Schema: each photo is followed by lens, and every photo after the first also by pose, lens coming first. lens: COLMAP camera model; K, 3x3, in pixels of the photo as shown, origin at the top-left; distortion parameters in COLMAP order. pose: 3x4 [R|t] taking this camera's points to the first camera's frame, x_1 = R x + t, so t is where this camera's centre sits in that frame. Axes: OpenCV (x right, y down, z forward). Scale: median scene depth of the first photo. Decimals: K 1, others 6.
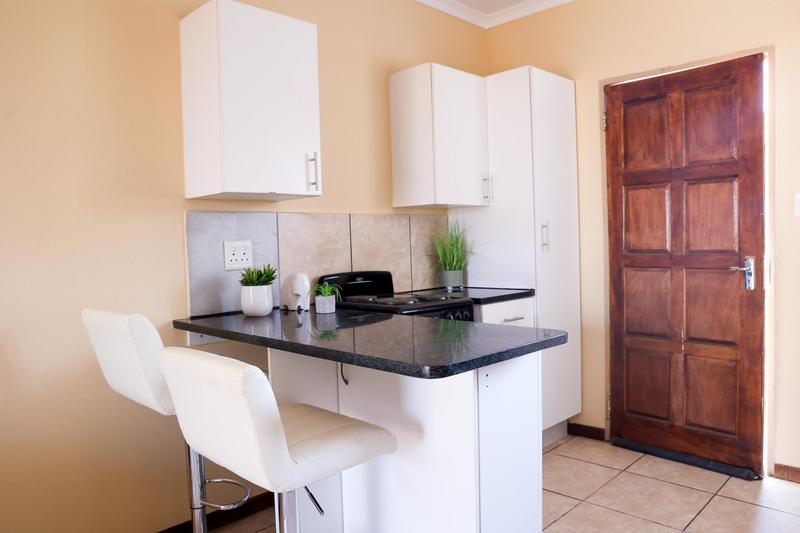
lens RADIAL K [[567.6, 0, 399.5], [0, 567.6, 264.3], [0, 0, 1]] dist [-0.057672, 0.026453]
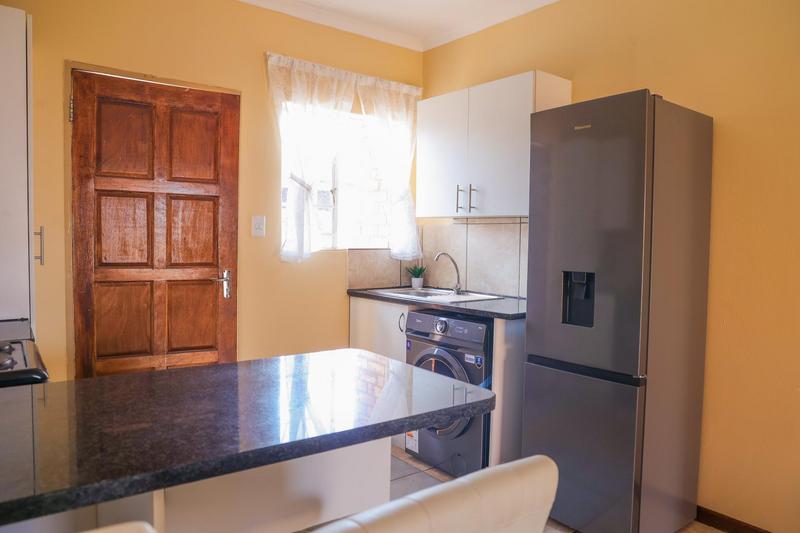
lens RADIAL K [[567.6, 0, 396.7], [0, 567.6, 272.4], [0, 0, 1]] dist [-0.057672, 0.026453]
pose [[0.167013, -0.021205, 0.985727, -0.408684], [0.023130, 0.999578, 0.017584, -0.016476], [-0.985683, 0.019863, 0.167433, 0.413080]]
